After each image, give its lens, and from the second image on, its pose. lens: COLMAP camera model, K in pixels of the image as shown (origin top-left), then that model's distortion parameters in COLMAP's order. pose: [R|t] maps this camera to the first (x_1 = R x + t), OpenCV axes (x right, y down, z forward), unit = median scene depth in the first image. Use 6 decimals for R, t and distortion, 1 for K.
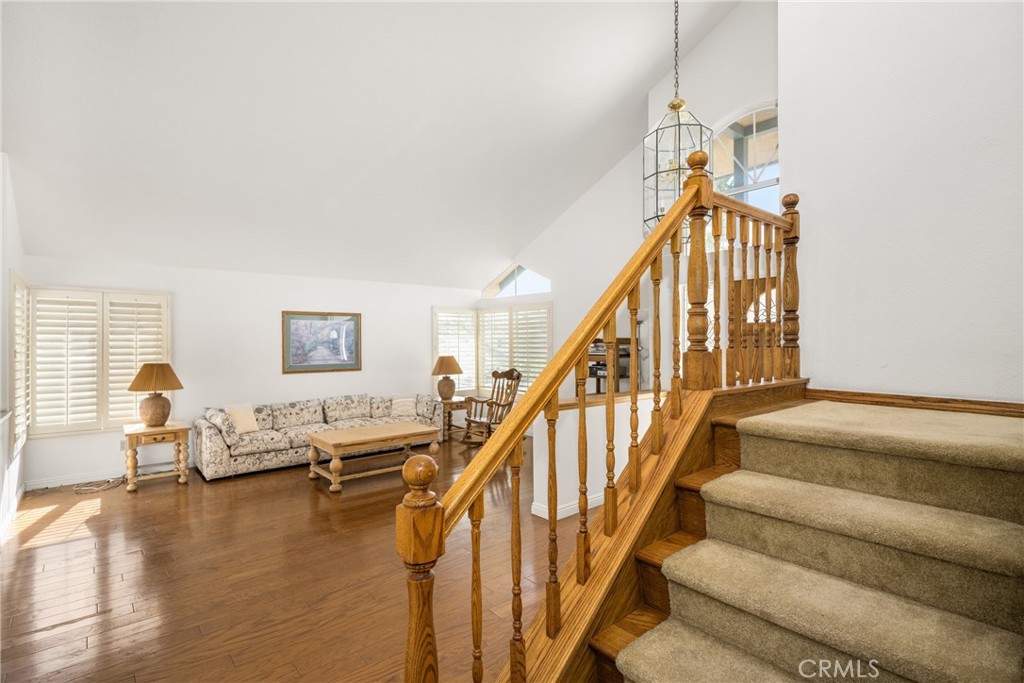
lens RADIAL K [[494.2, 0, 520.6], [0, 494.2, 342.1], [0, 0, 1]] dist [-0.005562, -0.001409]
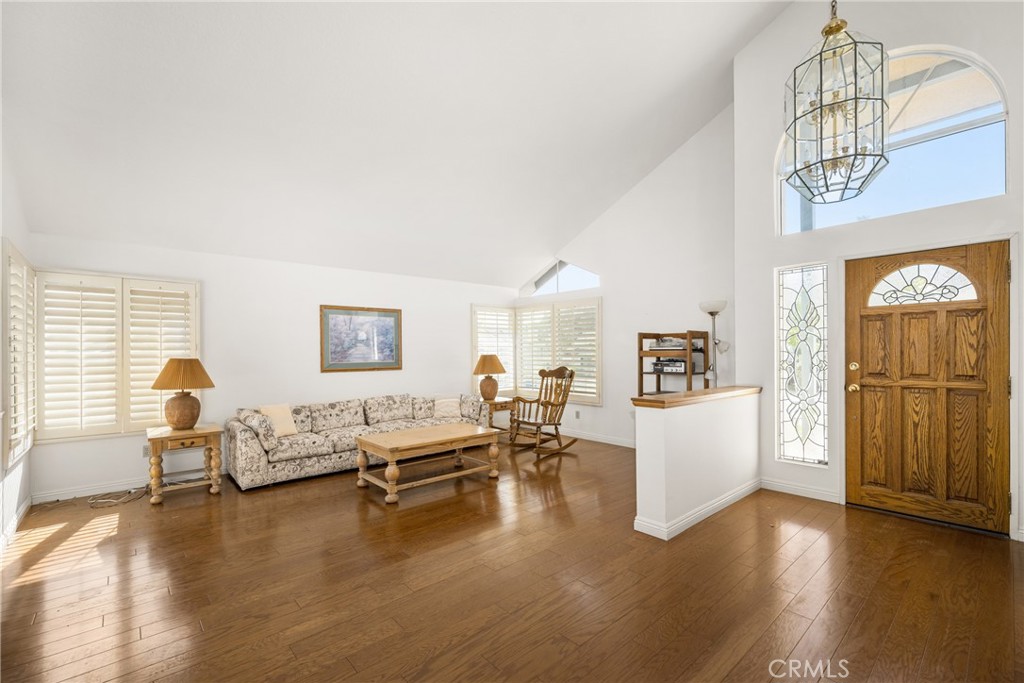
lens RADIAL K [[444.0, 0, 520.8], [0, 444.0, 354.6], [0, 0, 1]] dist [-0.005143, -0.001738]
pose [[0.999877, -0.002887, 0.015434, -0.138872], [0.002816, 0.999985, 0.004643, 0.032879], [-0.015448, -0.004599, 0.999870, 0.185721]]
